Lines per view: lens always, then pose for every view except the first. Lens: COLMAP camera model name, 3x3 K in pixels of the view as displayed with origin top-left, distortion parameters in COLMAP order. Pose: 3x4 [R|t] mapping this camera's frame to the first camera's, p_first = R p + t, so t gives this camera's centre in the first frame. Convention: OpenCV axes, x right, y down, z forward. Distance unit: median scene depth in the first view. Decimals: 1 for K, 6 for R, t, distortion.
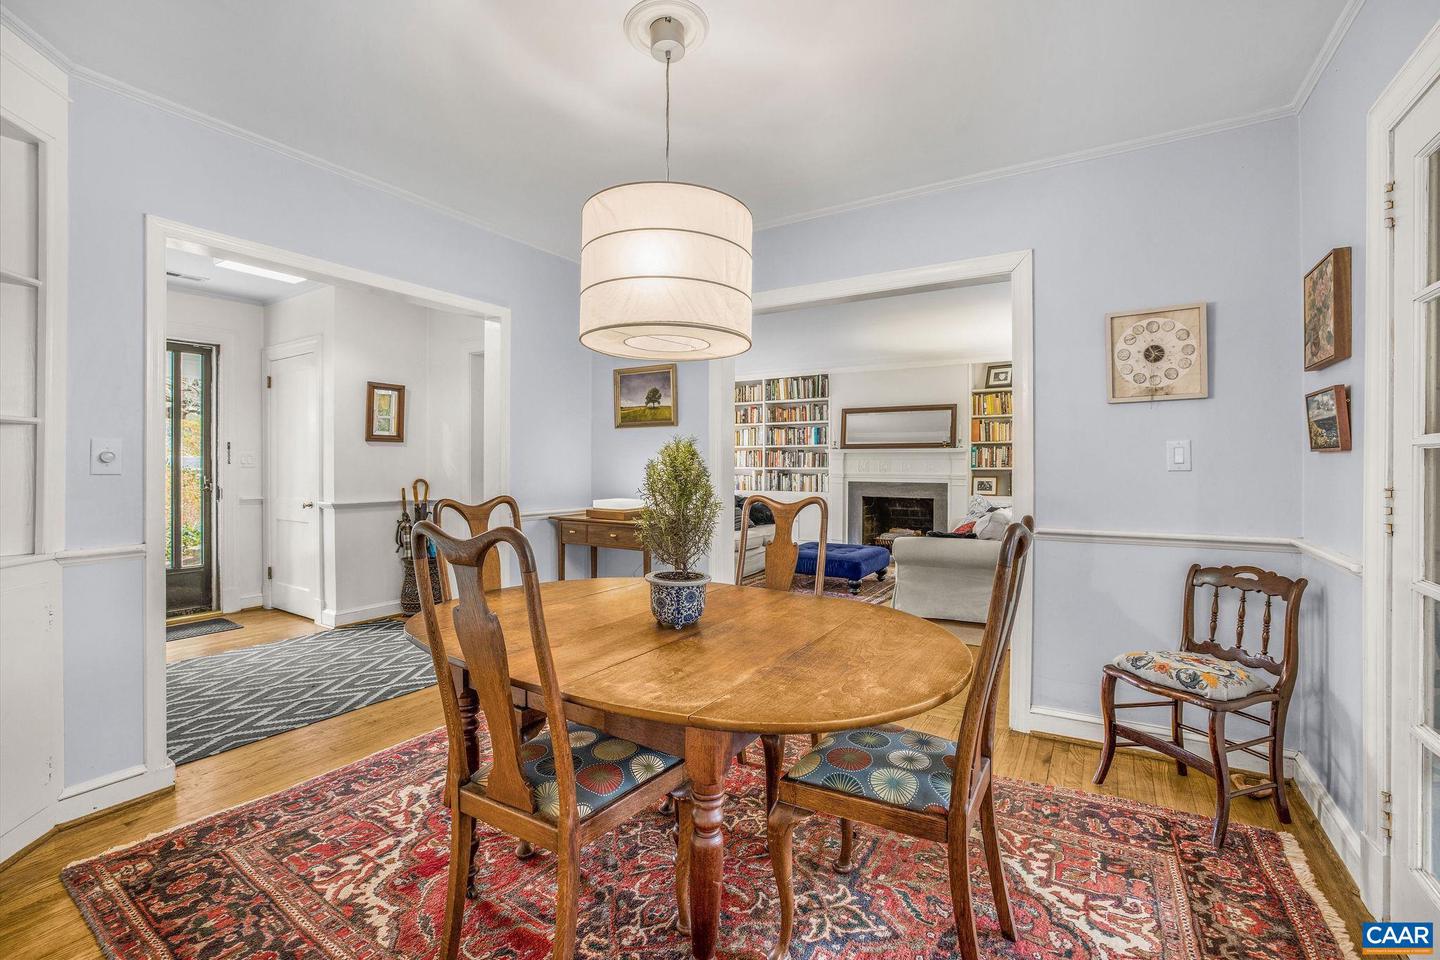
lens RADIAL K [[620.3, 0, 728.6], [0, 620.3, 472.0], [0, 0, 1]] dist [-0.001157, 0.000087]
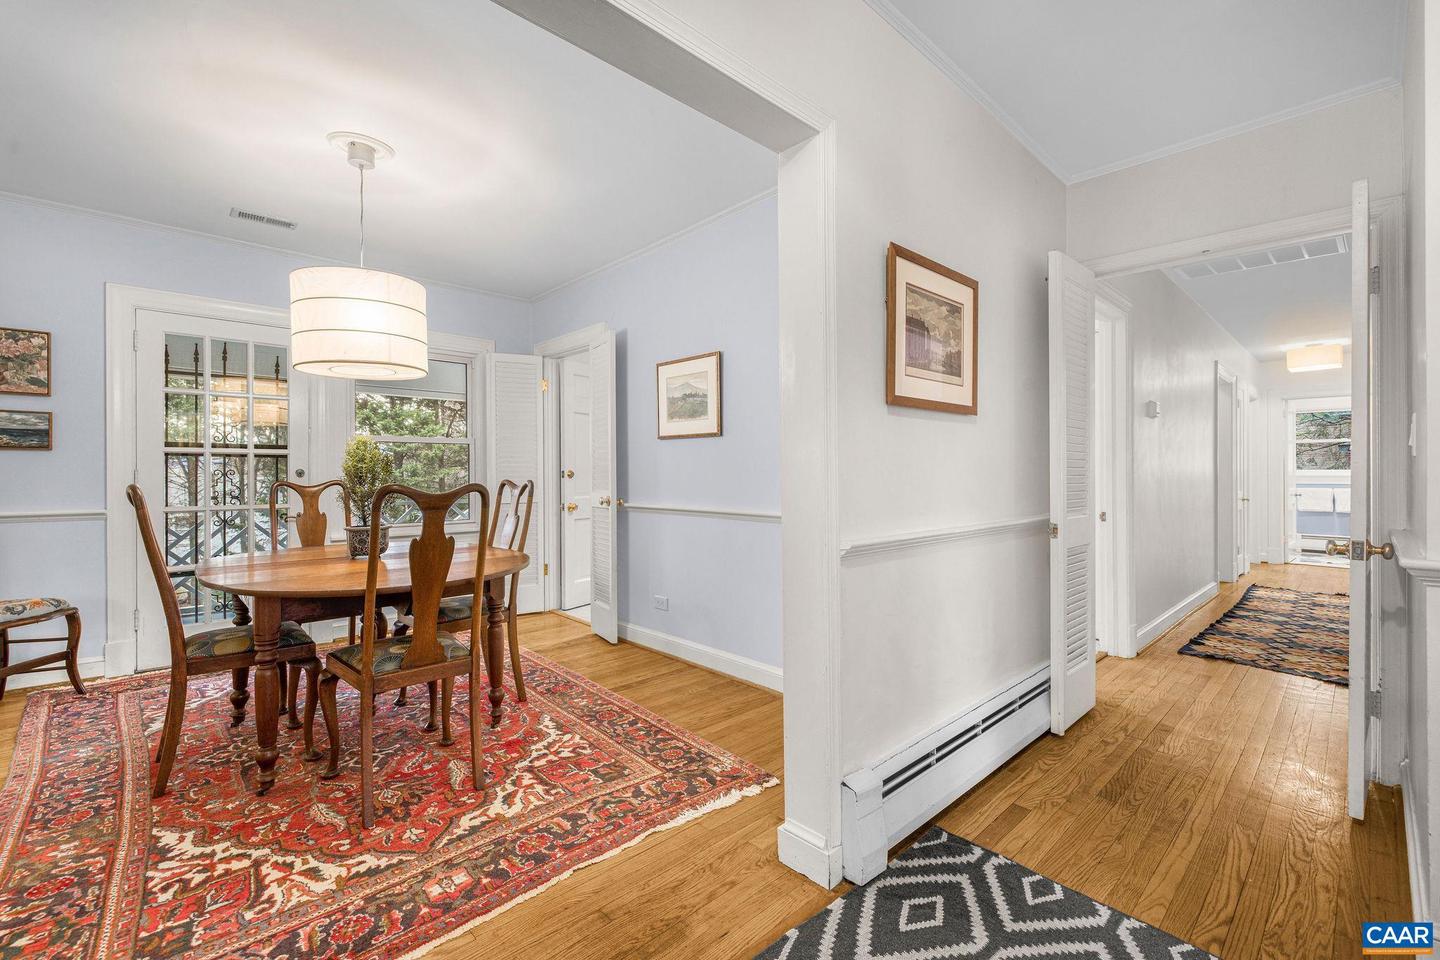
lens RADIAL K [[620.3, 0, 728.6], [0, 620.3, 472.0], [0, 0, 1]] dist [-0.001157, 0.000087]
pose [[-0.966625, -0.002272, 0.256184, -1.217128], [-0.002557, 0.999996, -0.000781, 0.037540], [-0.256181, -0.001410, -0.966628, 2.077957]]
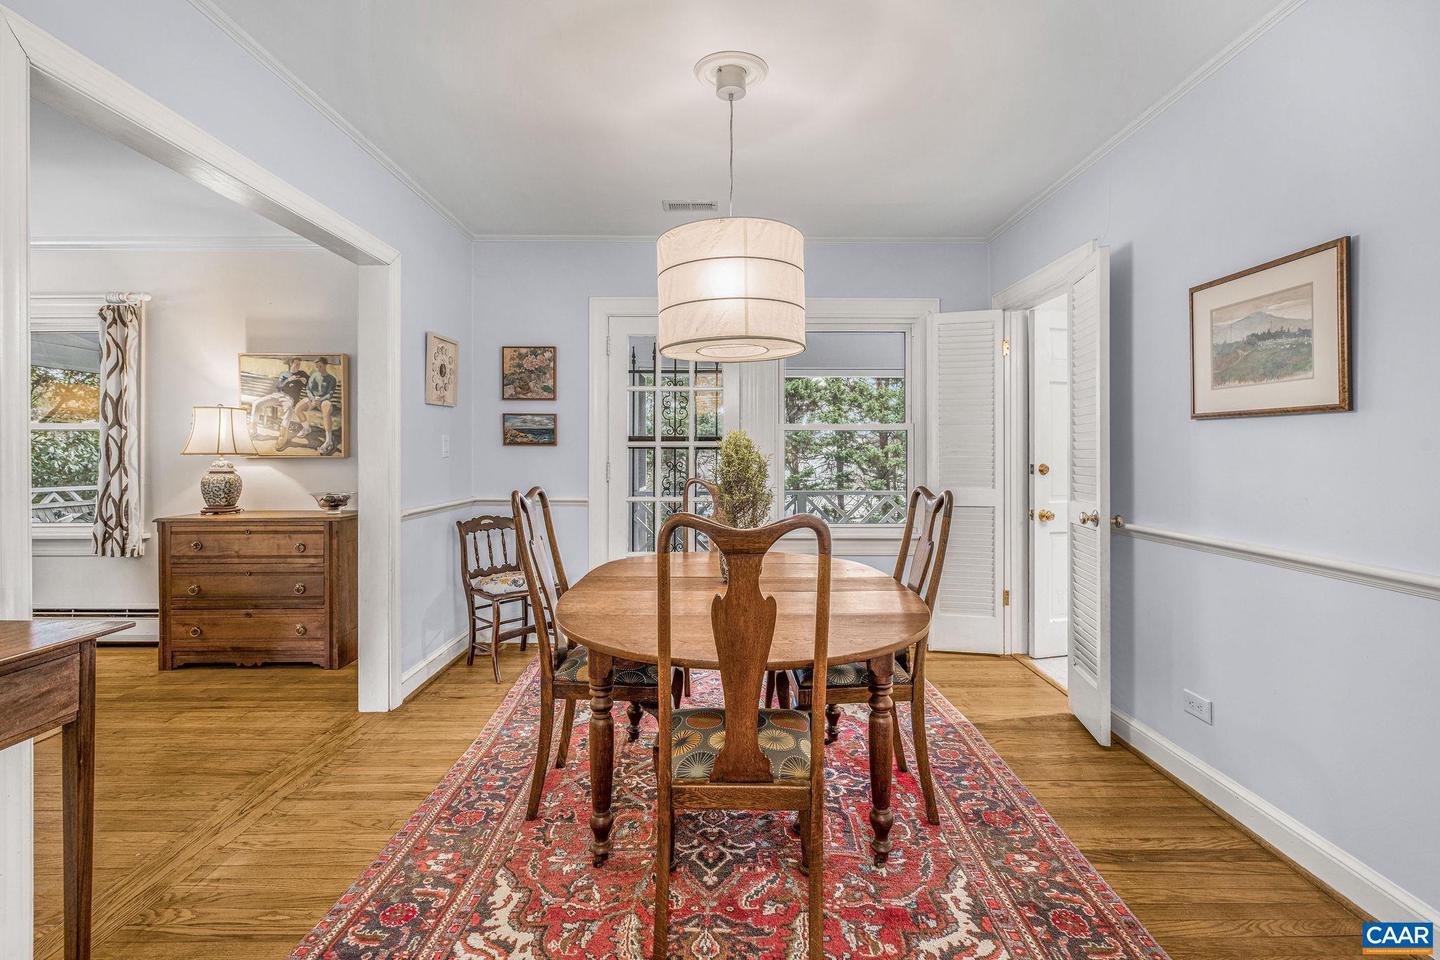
lens RADIAL K [[646.1, 0, 712.5], [0, 646.1, 452.2], [0, 0, 1]] dist [0.002115, 0.000647]
pose [[-0.520181, -0.007658, 0.854022, -1.048909], [-0.004856, 0.999970, 0.006009, -0.011063], [-0.854042, -0.001021, -0.520202, 1.590667]]
